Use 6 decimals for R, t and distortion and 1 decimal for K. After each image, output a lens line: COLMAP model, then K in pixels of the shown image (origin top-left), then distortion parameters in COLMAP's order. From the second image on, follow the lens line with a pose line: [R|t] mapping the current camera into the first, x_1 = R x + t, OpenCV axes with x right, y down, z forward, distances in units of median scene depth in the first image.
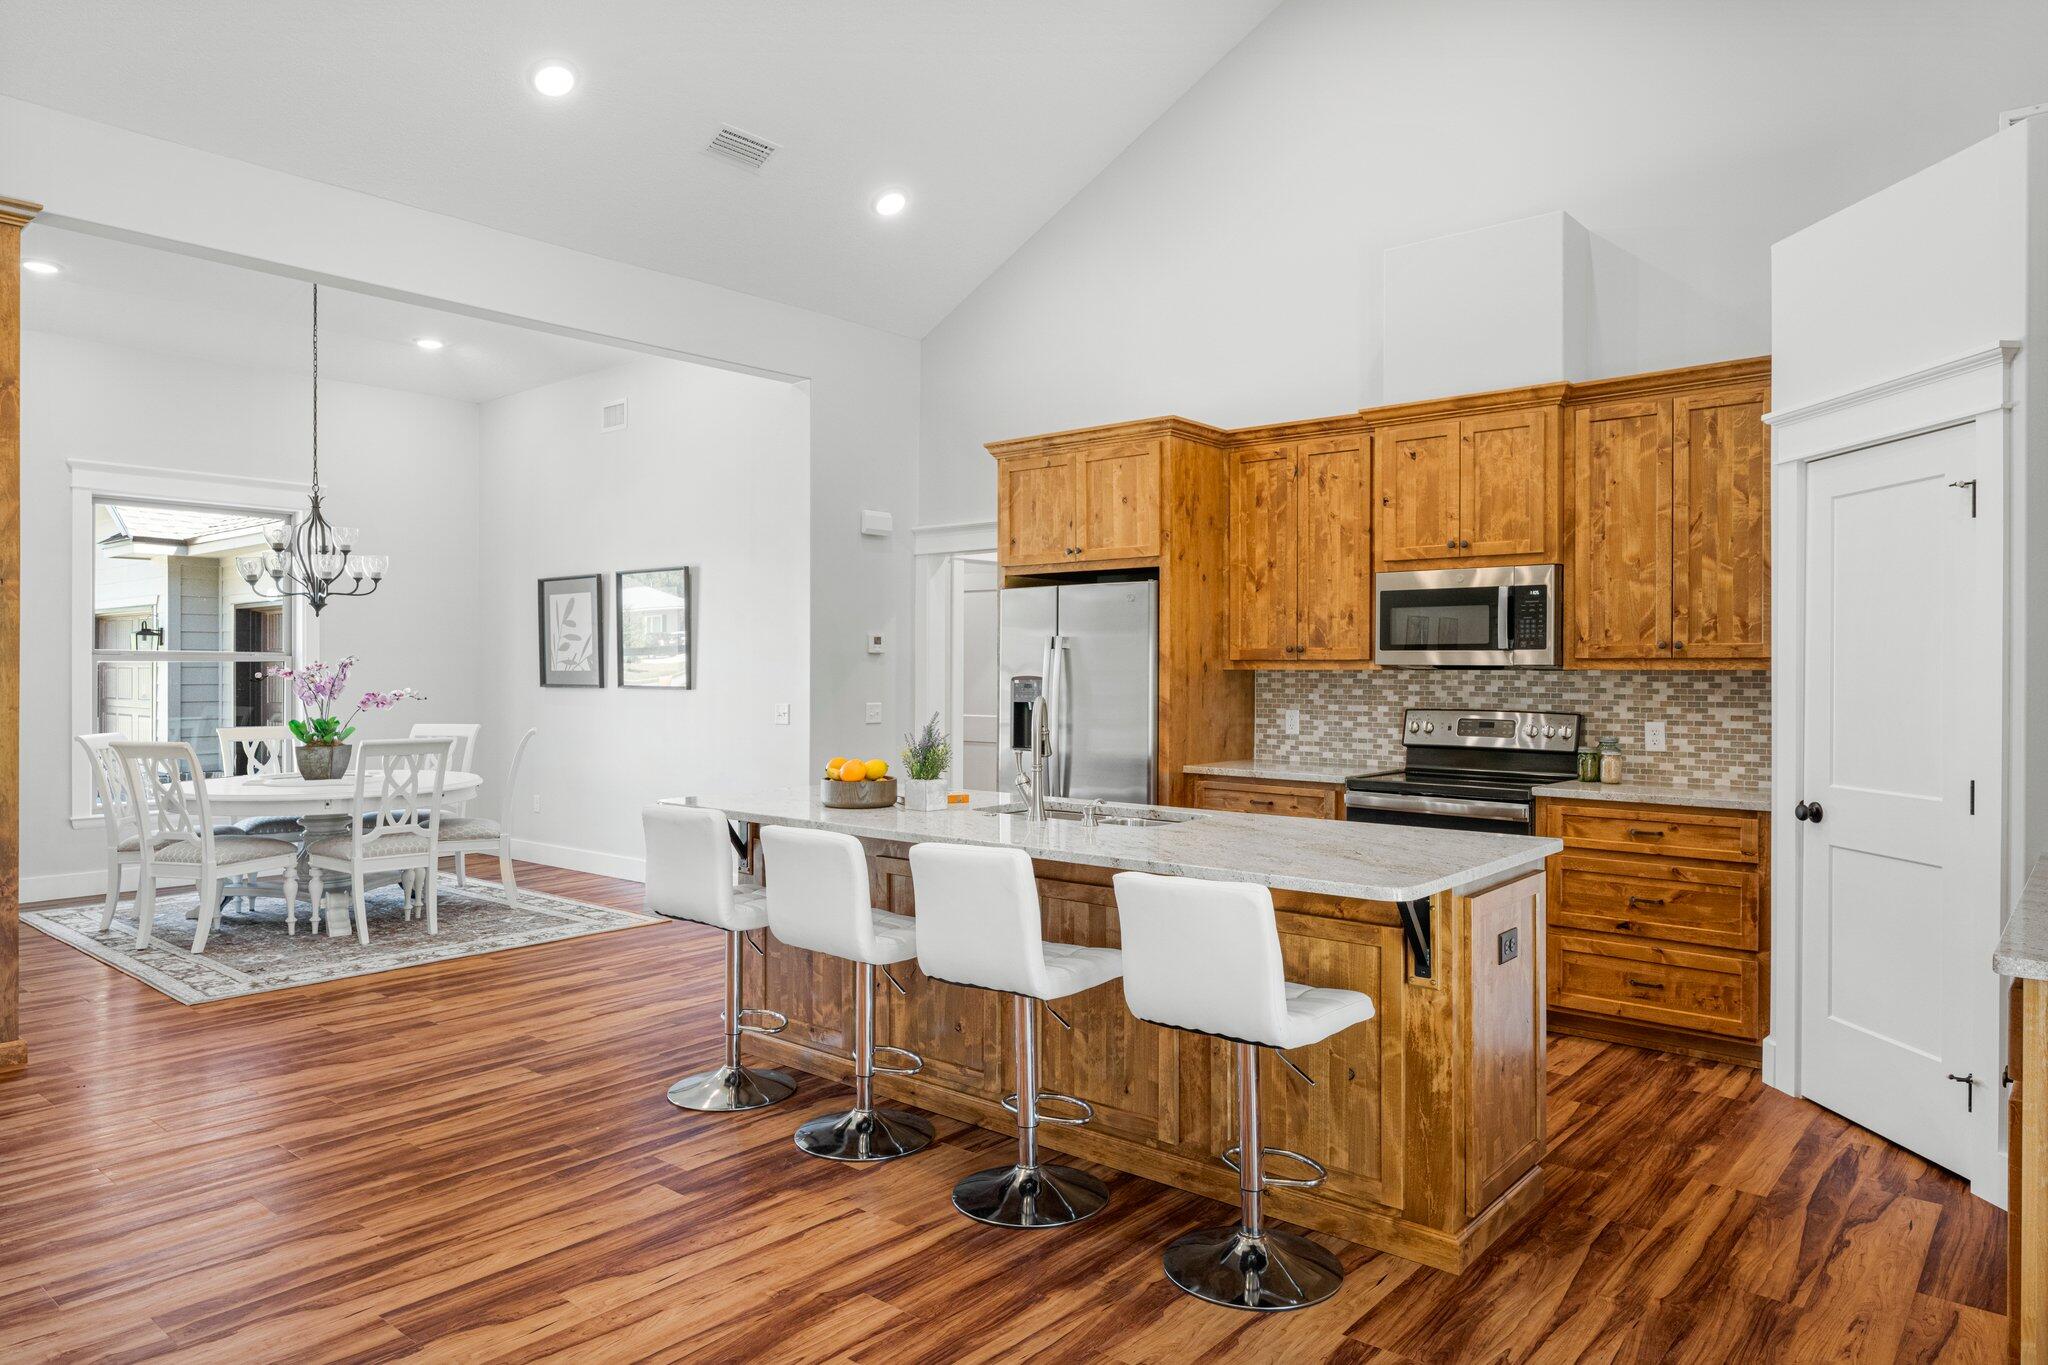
lens RADIAL K [[1279.0, 0, 1025.8], [0, 1279.0, 682.7], [0, 0, 1]] dist [0.007011, -0.003266]
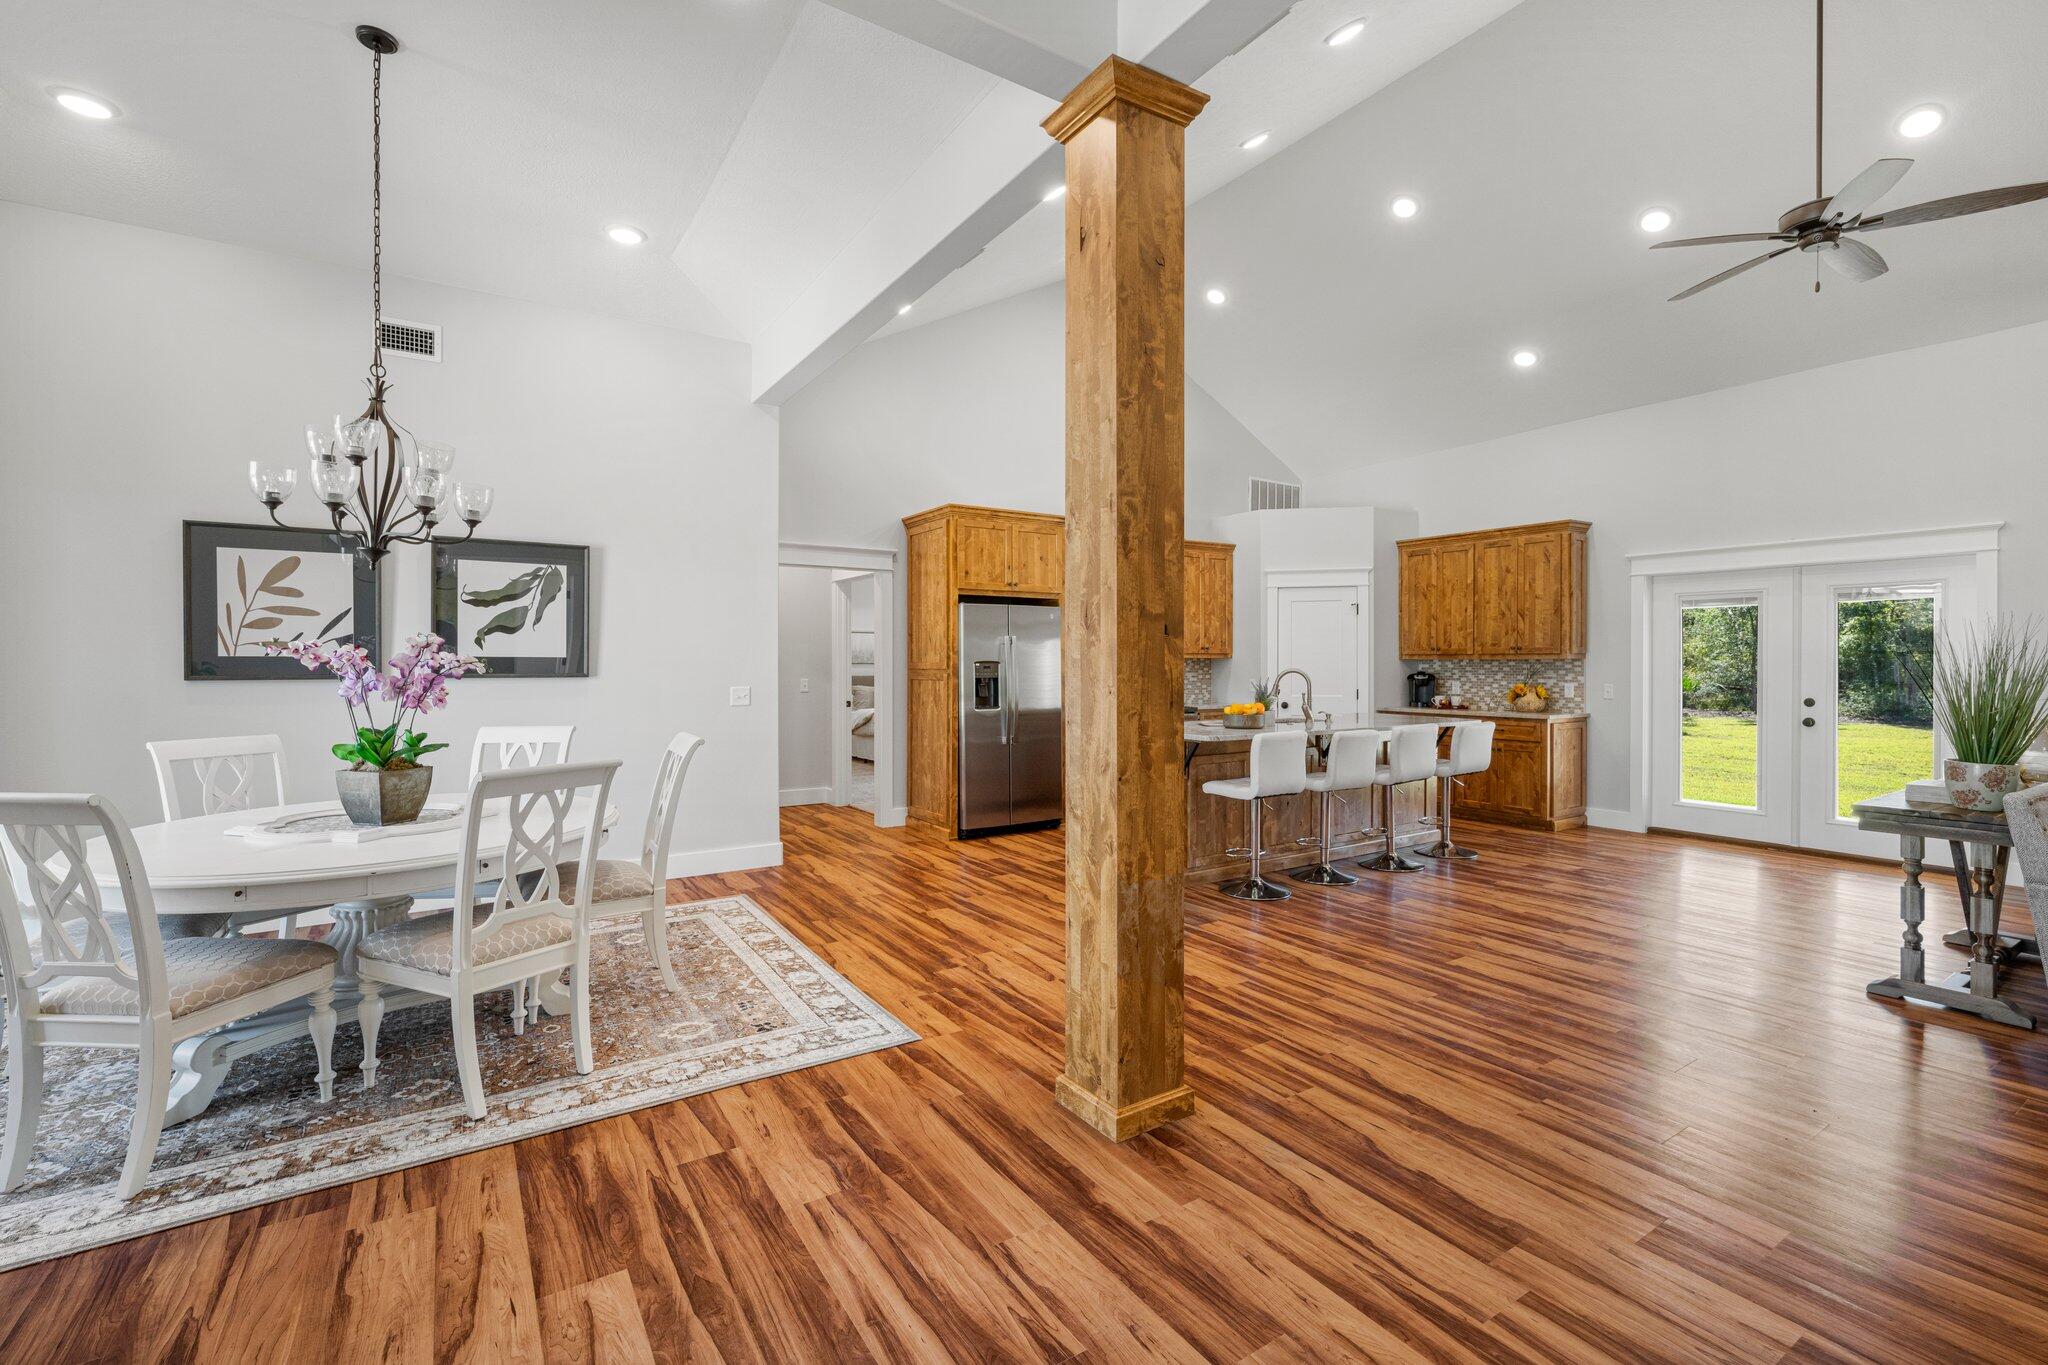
lens RADIAL K [[896.3, 0, 1029.1], [0, 896.3, 667.3], [0, 0, 1]] dist [0.001074, -0.000650]
pose [[0.285649, -0.006230, 0.958314, -1.217435], [0.010214, 0.999942, 0.003456, -0.001064], [-0.958280, 0.008802, 0.285696, 0.757239]]
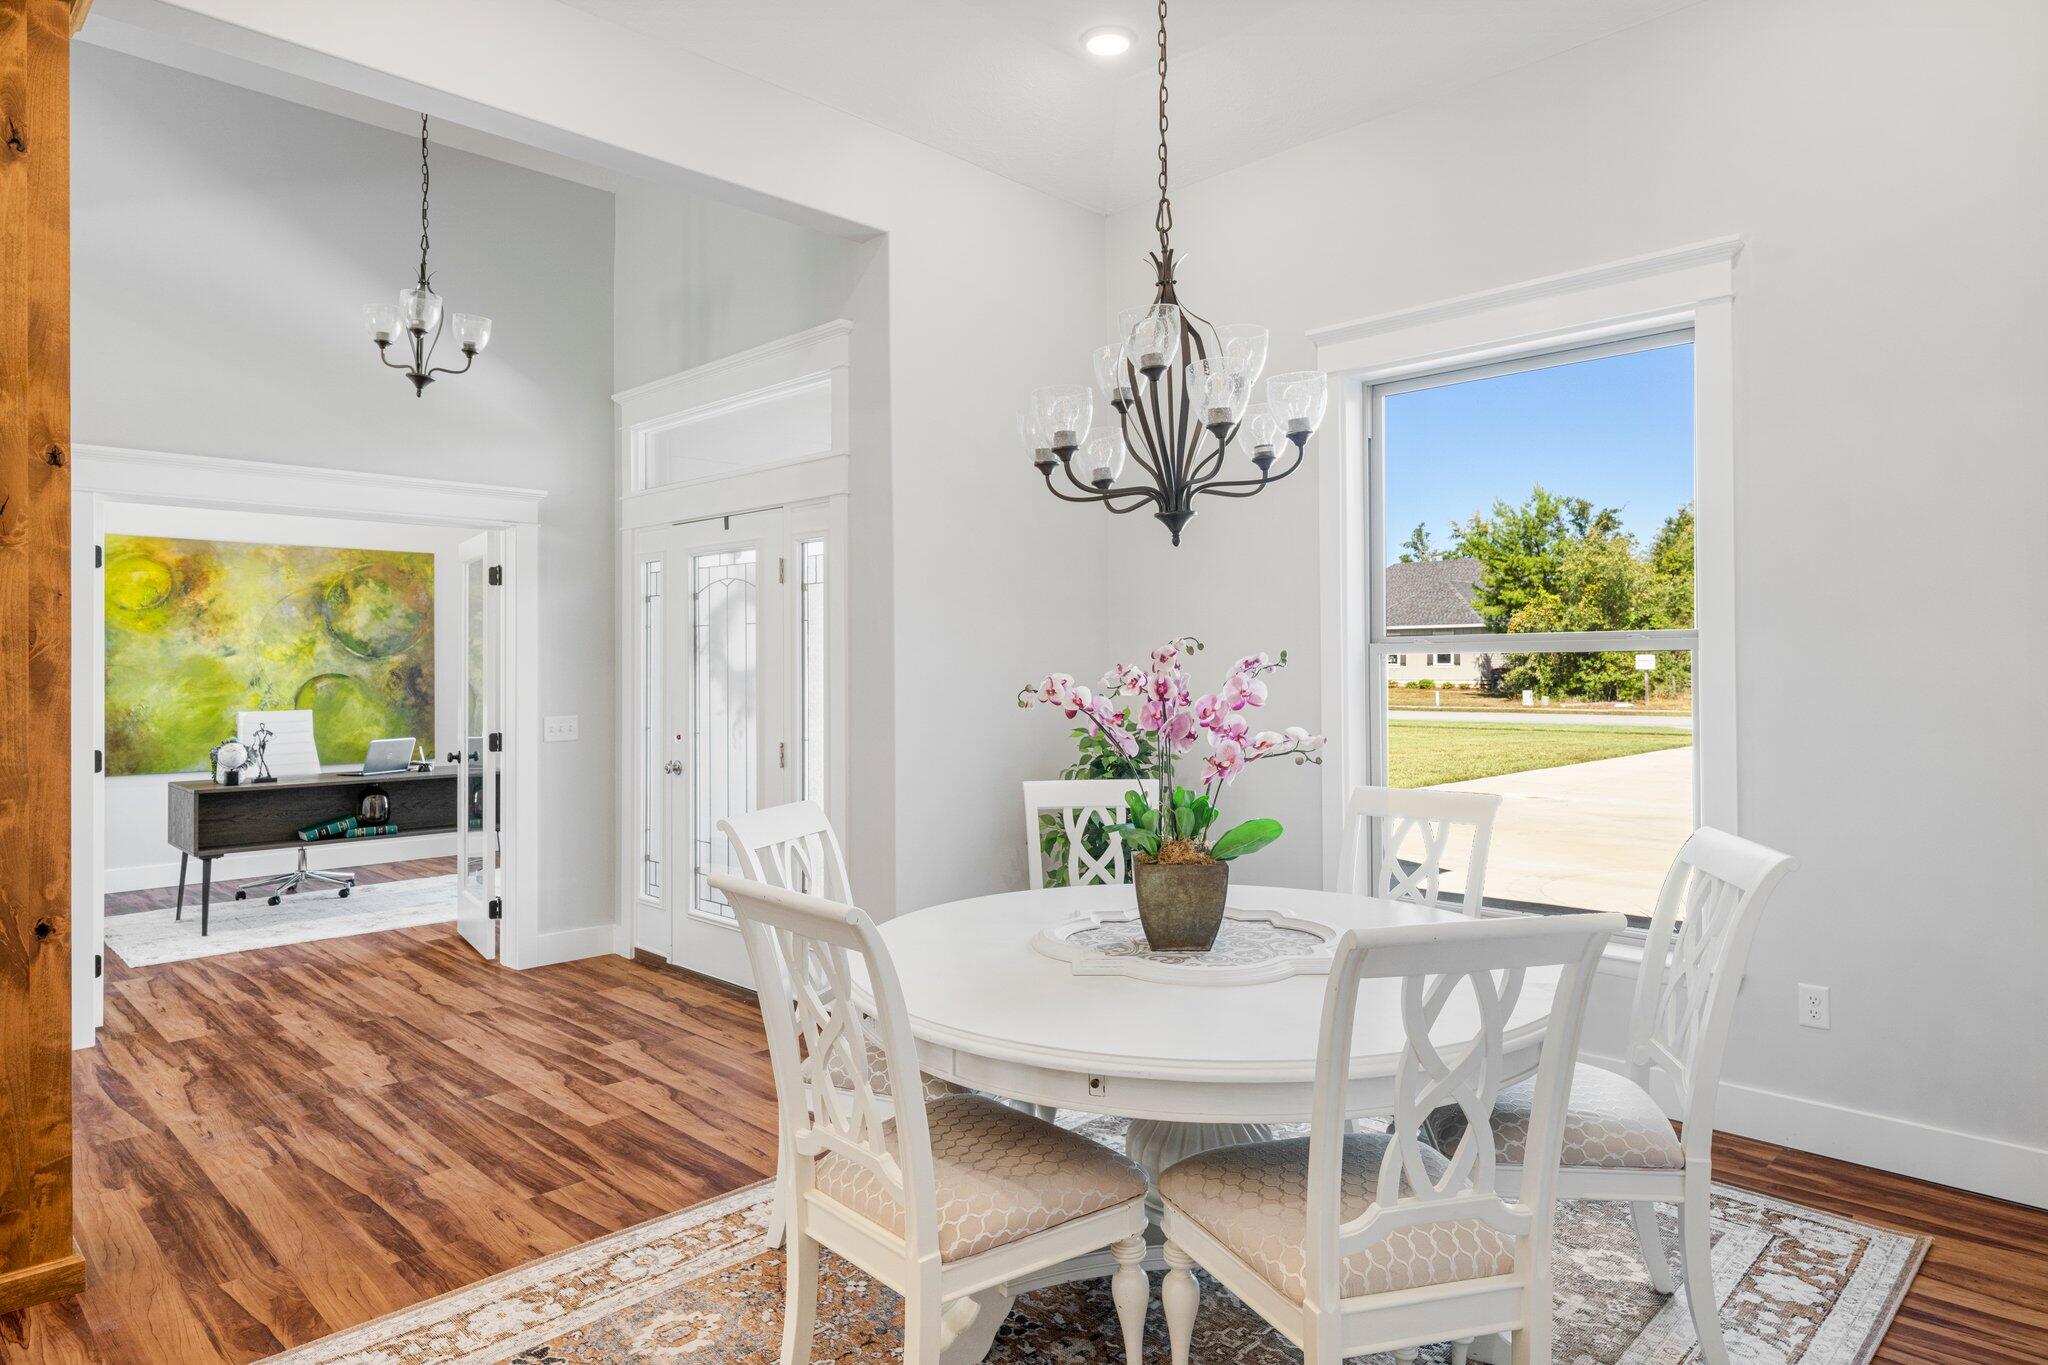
lens RADIAL K [[1192.0, 0, 1031.4], [0, 1192.0, 664.1], [0, 0, 1]] dist [0.007746, -0.007230]
pose [[-0.069573, -0.001658, -0.997575, -0.226252], [-0.003323, 0.999993, -0.001431, -0.016695], [0.997571, 0.003215, -0.069578, 1.336391]]
